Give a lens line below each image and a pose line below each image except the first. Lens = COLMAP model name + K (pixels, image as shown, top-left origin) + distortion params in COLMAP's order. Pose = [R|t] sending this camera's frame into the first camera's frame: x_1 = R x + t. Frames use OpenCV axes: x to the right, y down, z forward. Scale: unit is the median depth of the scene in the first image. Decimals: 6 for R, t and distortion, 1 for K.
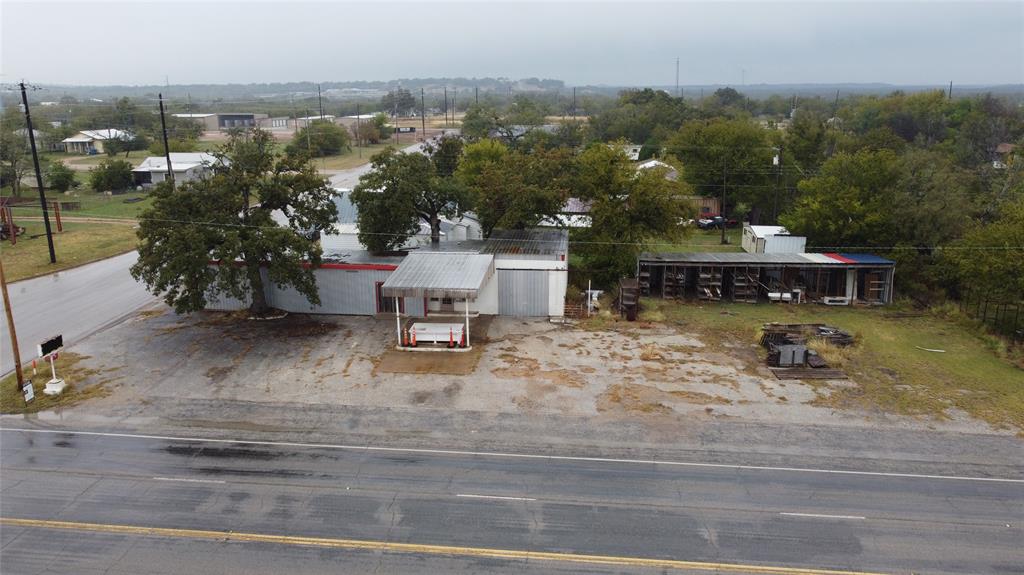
lens RADIAL K [[767.8, 0, 513.1], [0, 767.8, 286.2], [0, 0, 1]] dist [0.007134, -0.014297]
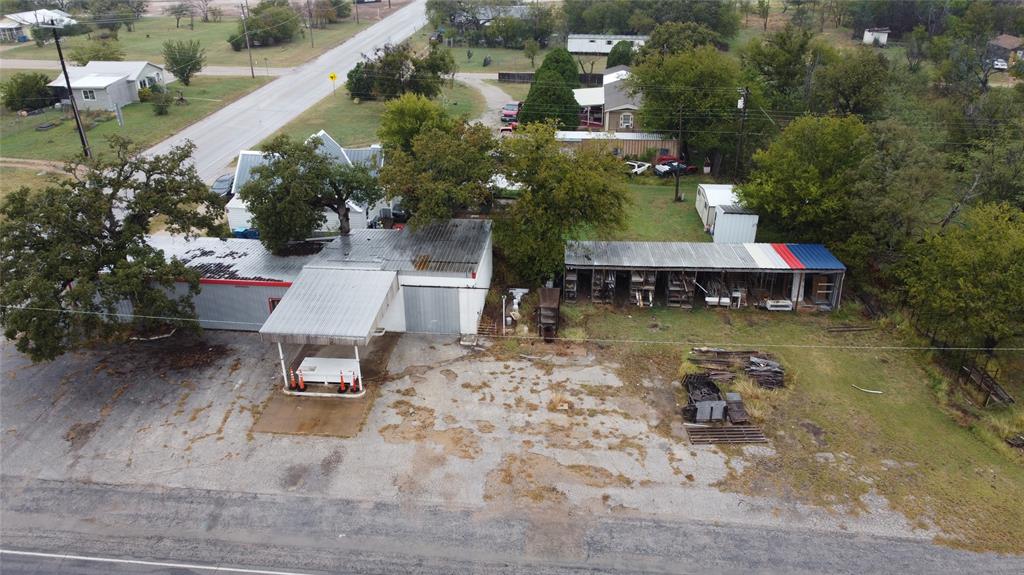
lens RADIAL K [[767.8, 0, 513.1], [0, 767.8, 286.2], [0, 0, 1]] dist [0.007134, -0.014297]
pose [[0.999976, -0.001994, 0.006684, 0.118182], [0.000648, 0.980685, 0.195595, -0.224886], [-0.006945, -0.195585, 0.980662, 0.130196]]
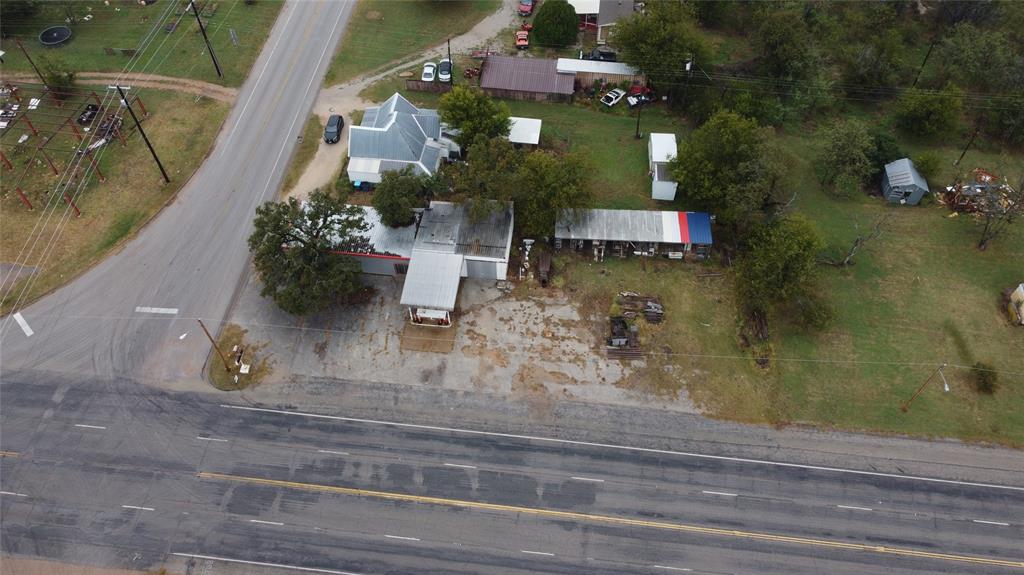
lens RADIAL K [[767.8, 0, 511.3], [0, 767.8, 280.2], [0, 0, 1]] dist [0.007134, -0.014297]
pose [[0.999927, 0.005799, -0.010597, 0.110438], [0.001848, 0.793480, 0.608593, -1.141188], [0.011938, -0.608569, 0.793412, -0.401275]]
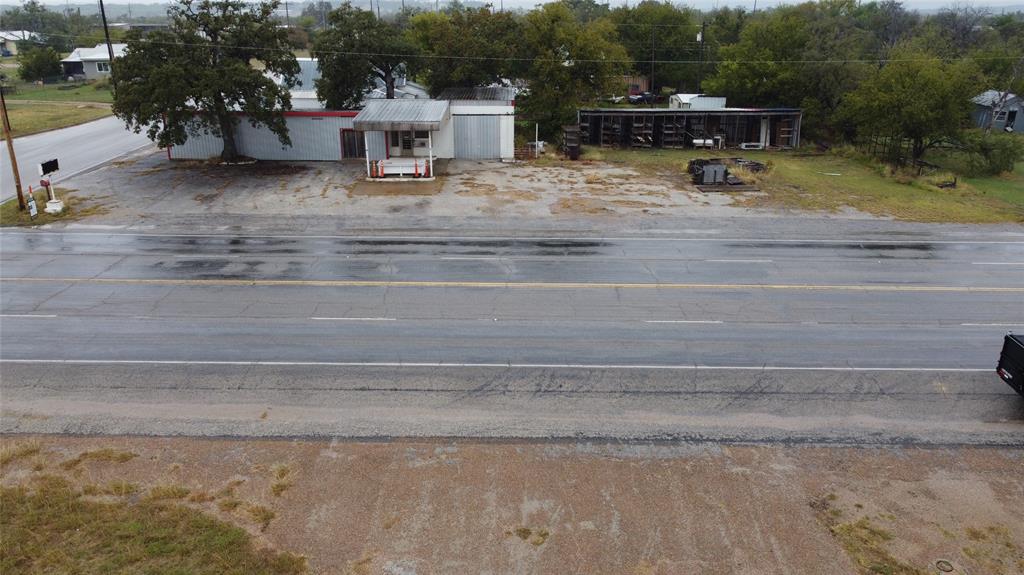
lens RADIAL K [[767.8, 0, 512.1], [0, 767.8, 286.3], [0, 0, 1]] dist [0.007134, -0.014297]
pose [[0.995273, -0.028864, 0.092733, -0.051132], [0.020407, 0.995652, 0.090886, 0.140469], [-0.094953, -0.088564, 0.991534, -0.131373]]
